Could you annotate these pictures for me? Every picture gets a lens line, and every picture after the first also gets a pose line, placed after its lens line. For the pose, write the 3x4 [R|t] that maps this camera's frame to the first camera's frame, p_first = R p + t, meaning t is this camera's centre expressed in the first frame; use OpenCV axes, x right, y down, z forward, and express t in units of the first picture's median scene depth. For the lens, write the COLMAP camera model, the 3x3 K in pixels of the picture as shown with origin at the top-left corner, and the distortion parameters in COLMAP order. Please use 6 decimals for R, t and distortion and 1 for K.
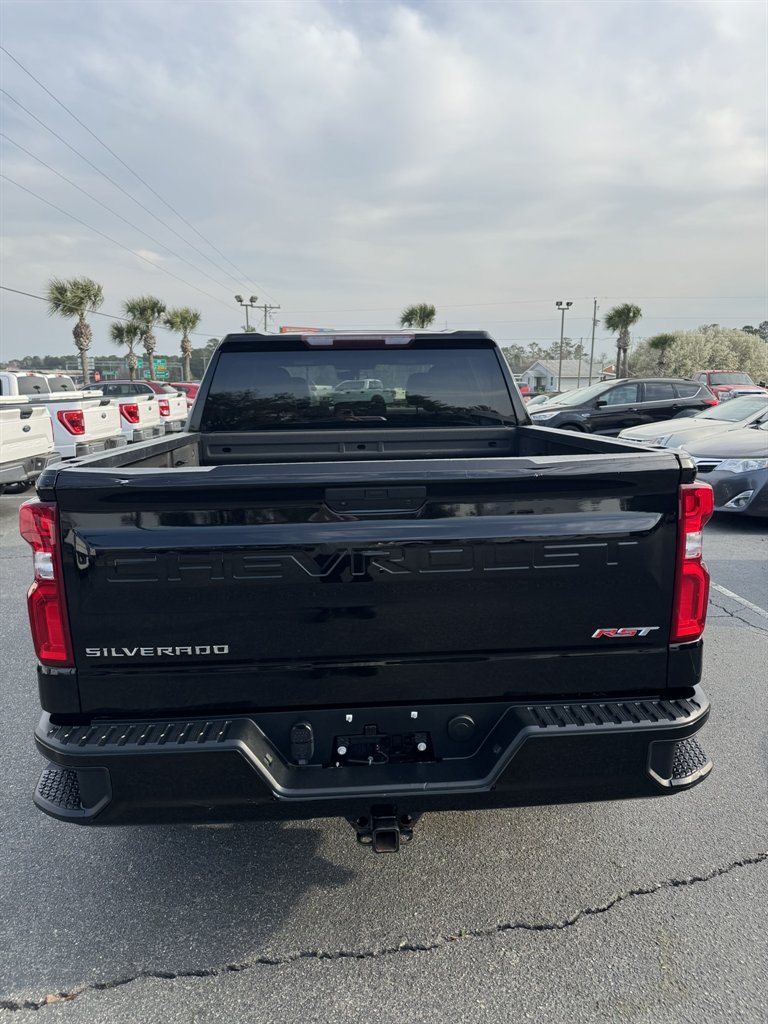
lens RADIAL K [[744.6, 0, 386.7], [0, 744.6, 505.1], [0, 0, 1]] dist [0.009330, -0.011996]
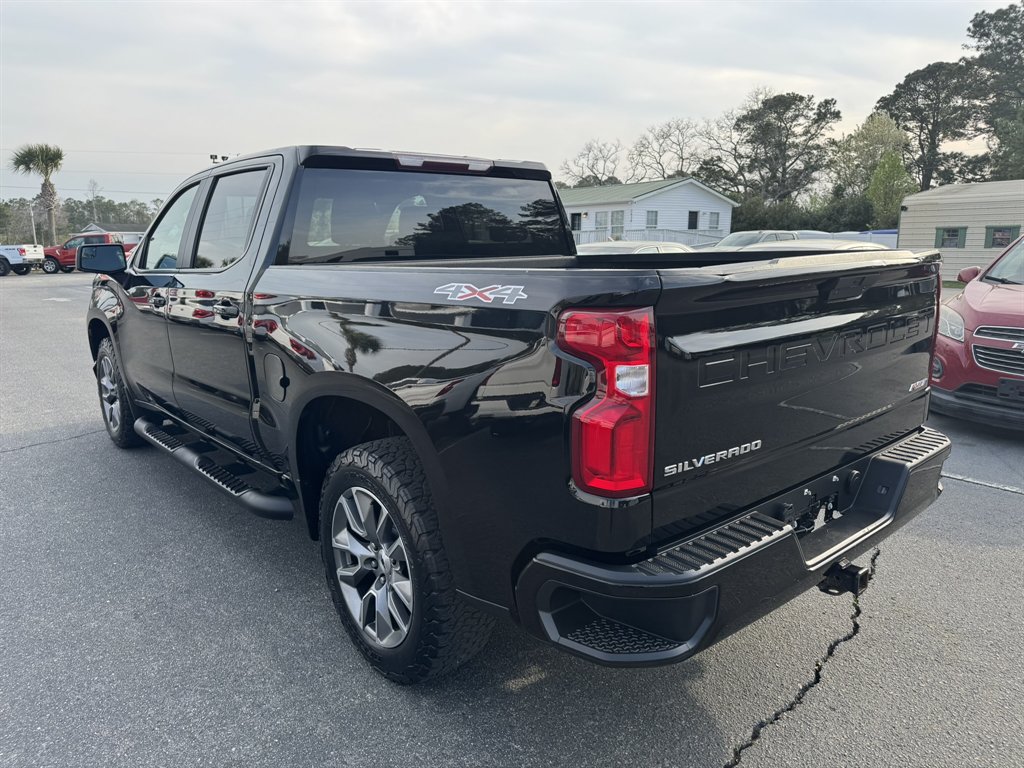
lens RADIAL K [[744.6, 0, 510.3], [0, 744.6, 381.9], [0, 0, 1]] dist [0.009330, -0.011996]
pose [[0.795334, -0.104282, 0.597134, -0.868698], [0.093419, 0.994409, 0.049234, 0.022448], [-0.598929, 0.016627, 0.800629, 0.313222]]
